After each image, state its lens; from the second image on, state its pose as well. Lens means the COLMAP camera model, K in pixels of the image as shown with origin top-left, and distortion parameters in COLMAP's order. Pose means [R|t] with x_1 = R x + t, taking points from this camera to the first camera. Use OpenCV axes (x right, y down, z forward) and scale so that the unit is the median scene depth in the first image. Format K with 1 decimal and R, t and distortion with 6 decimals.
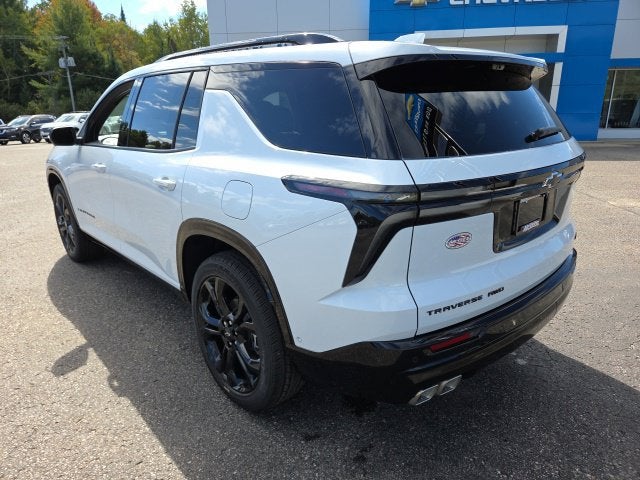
lens RADIAL K [[431.6, 0, 317.8], [0, 431.6, 225.1], [0, 0, 1]] dist [0.074247, -0.069262]
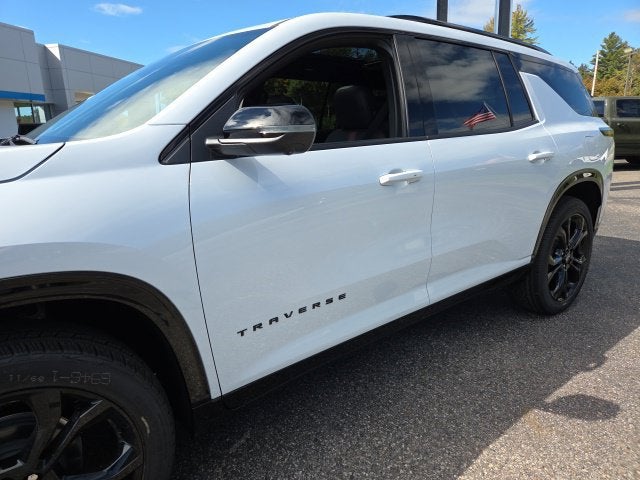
lens RADIAL K [[430.7, 0, 318.3], [0, 430.7, 209.2], [0, 0, 1]] dist [0.062196, -0.067052]
pose [[0.066259, -0.160847, 0.984753, -1.447280], [0.290015, 0.947419, 0.135236, -0.272487], [-0.954726, 0.276633, 0.109423, 1.437926]]
